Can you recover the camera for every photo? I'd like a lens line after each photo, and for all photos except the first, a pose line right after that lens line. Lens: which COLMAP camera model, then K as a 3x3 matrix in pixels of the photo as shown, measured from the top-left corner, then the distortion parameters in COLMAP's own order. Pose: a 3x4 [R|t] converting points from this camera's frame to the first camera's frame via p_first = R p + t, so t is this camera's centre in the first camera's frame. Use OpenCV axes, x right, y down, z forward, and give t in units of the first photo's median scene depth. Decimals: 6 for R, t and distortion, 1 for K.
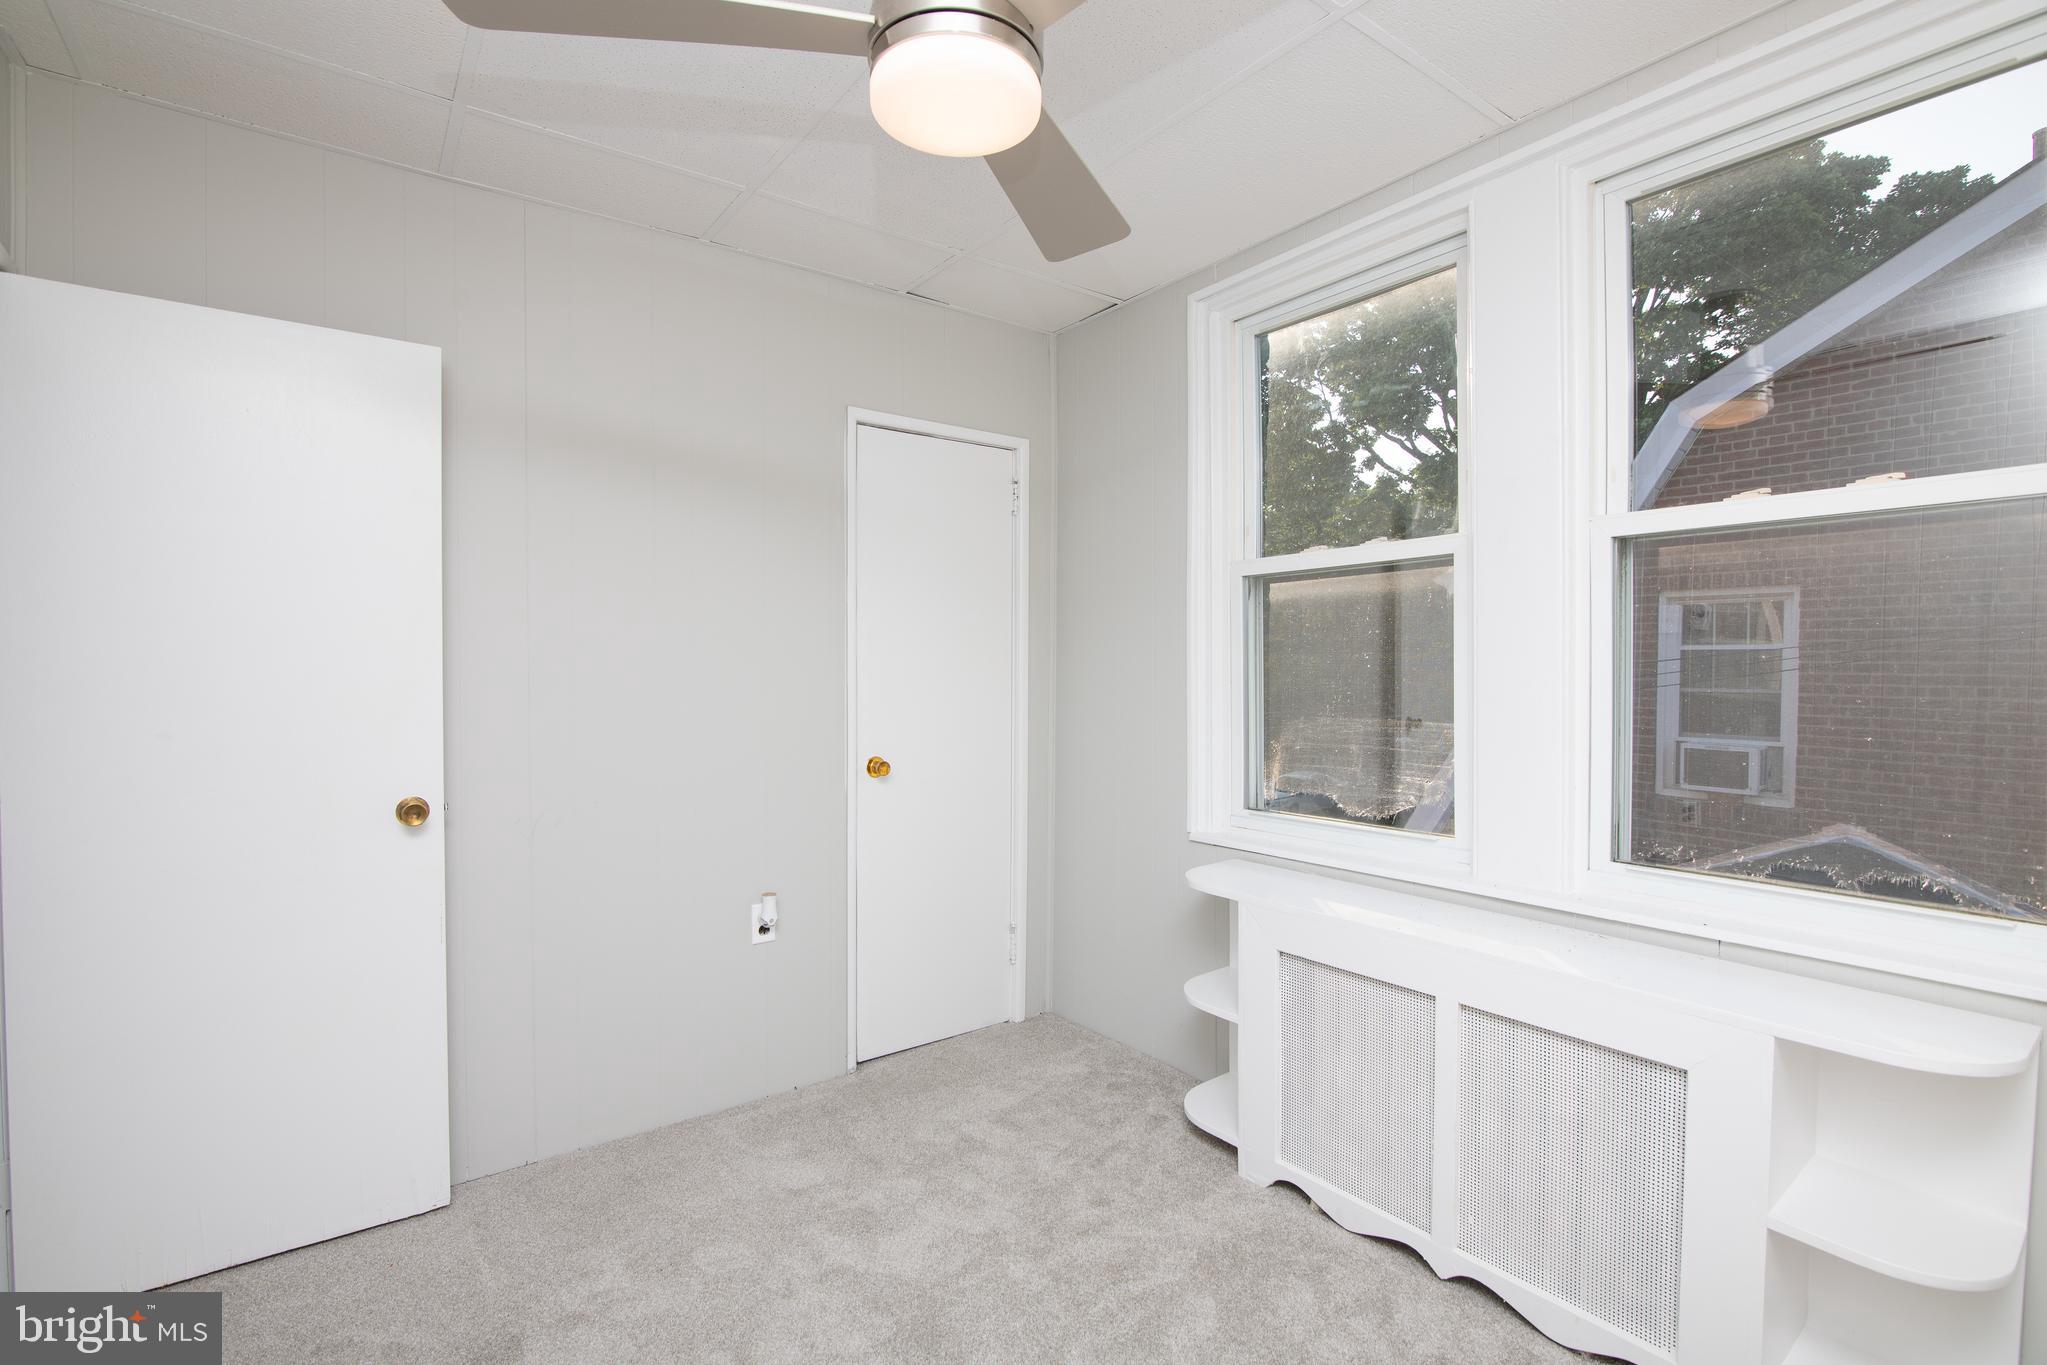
lens RADIAL K [[939.1, 0, 1012.4], [0, 939.1, 684.1], [0, 0, 1]] dist [-0.017105, 0.000981]
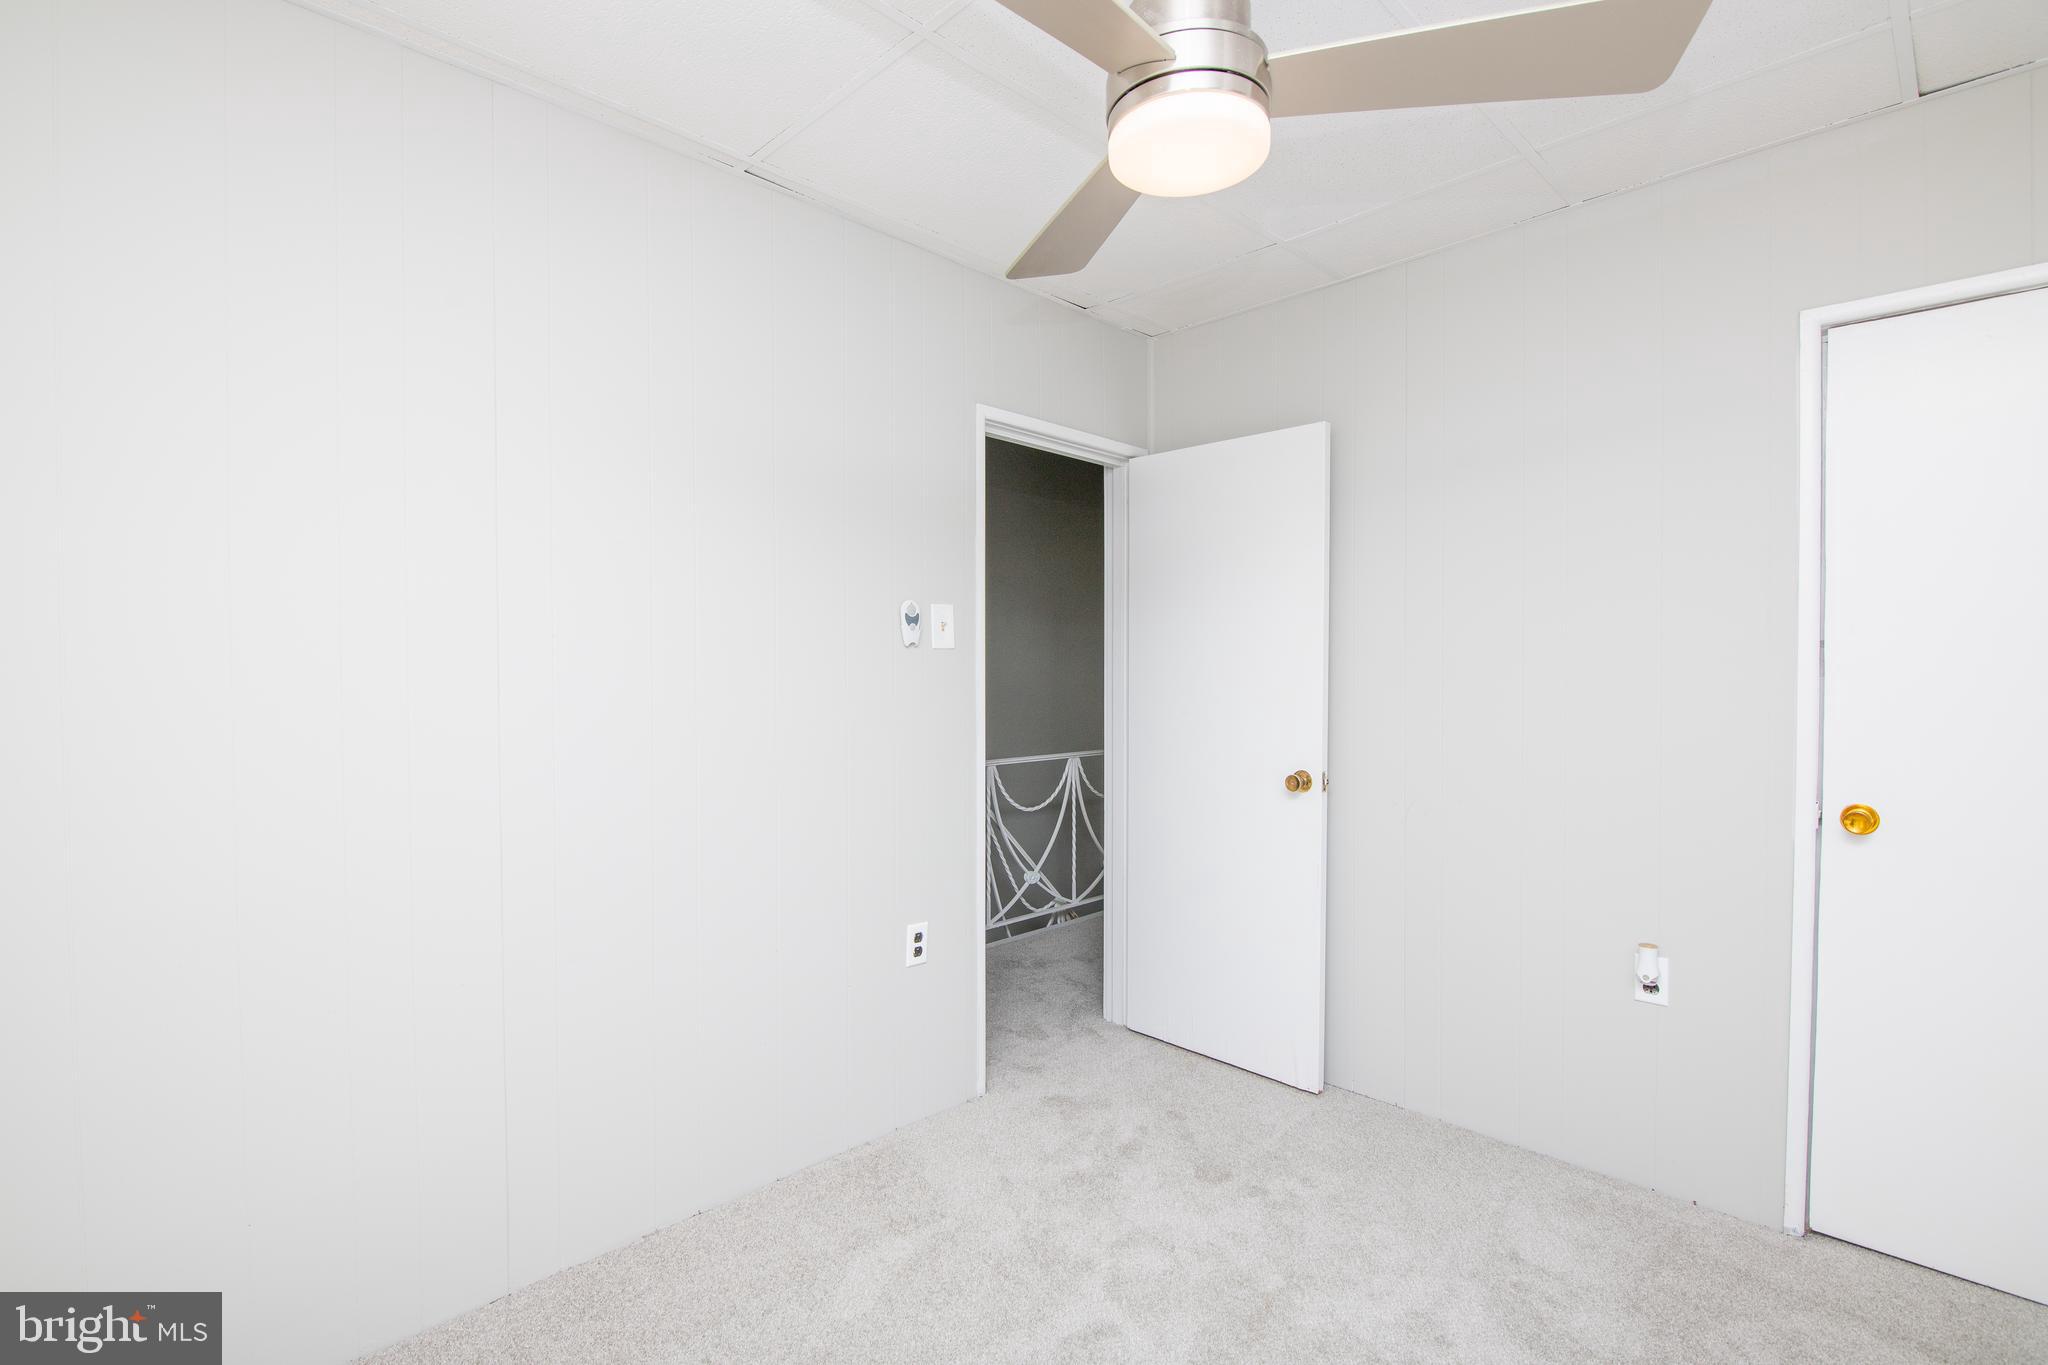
lens RADIAL K [[939.6, 0, 1012.9], [0, 939.6, 684.1], [0, 0, 1]] dist [-0.017105, 0.000981]
pose [[0.127924, 0.023856, -0.991497, 1.149183], [-0.011803, 0.999676, 0.022530, -0.049982], [0.991714, 0.008820, 0.128165, 0.786506]]
